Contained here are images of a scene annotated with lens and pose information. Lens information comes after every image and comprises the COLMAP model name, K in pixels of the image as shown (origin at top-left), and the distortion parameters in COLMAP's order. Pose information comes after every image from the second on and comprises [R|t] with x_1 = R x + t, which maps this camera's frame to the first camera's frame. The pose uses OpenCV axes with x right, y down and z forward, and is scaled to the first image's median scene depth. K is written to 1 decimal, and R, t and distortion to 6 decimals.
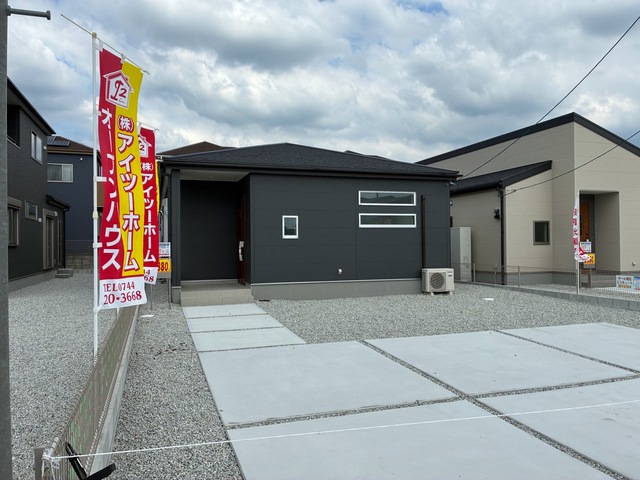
lens RADIAL K [[486.7, 0, 320.0], [0, 486.7, 240.0], [0, 0, 1]] dist [0.009364, 0.001175]
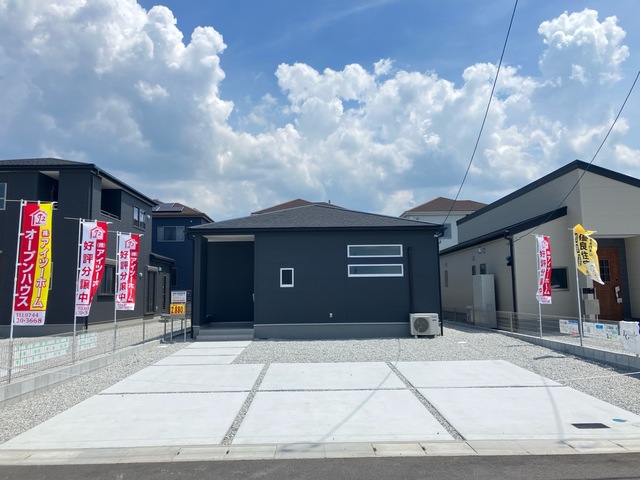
lens RADIAL K [[514.3, 0, 320.0], [0, 514.3, 240.0], [0, 0, 1]] dist [0.002702, -0.003239]
pose [[0.949862, -0.035022, -0.310701, 0.385278], [0.007403, 0.995947, -0.089633, -0.004149], [0.312581, 0.082839, 0.946272, -0.185372]]
